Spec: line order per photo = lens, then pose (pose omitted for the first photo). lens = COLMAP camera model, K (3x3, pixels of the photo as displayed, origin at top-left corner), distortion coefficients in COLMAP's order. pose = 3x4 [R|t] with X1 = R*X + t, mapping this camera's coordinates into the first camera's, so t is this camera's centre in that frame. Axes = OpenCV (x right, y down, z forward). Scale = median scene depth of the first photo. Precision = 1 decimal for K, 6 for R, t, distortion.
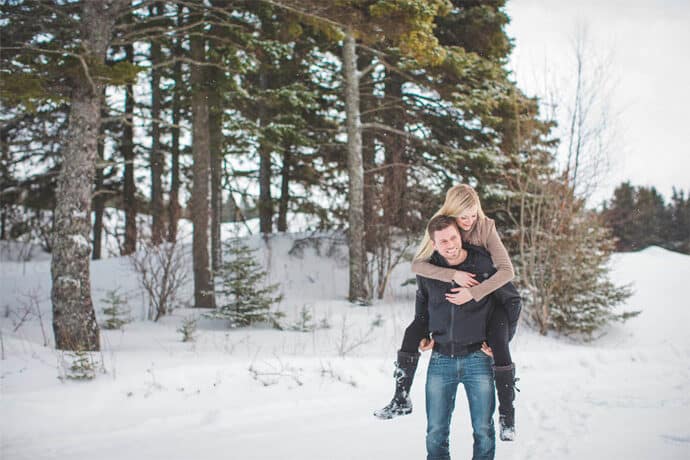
lens RADIAL K [[1007.6, 0, 345.0], [0, 1007.6, 230.0], [0, 0, 1]] dist [-0.112731, 0.097870]
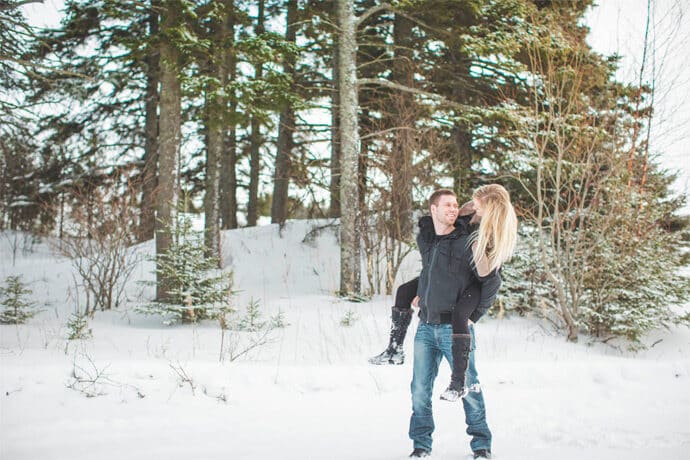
lens RADIAL K [[1007.6, 0, 345.0], [0, 1007.6, 230.0], [0, 0, 1]] dist [-0.112731, 0.097870]
pose [[0.983048, -0.004207, -0.183298, 0.170077], [0.002229, 0.999937, -0.010996, 0.028053], [0.183332, 0.010401, 0.982996, 0.216586]]
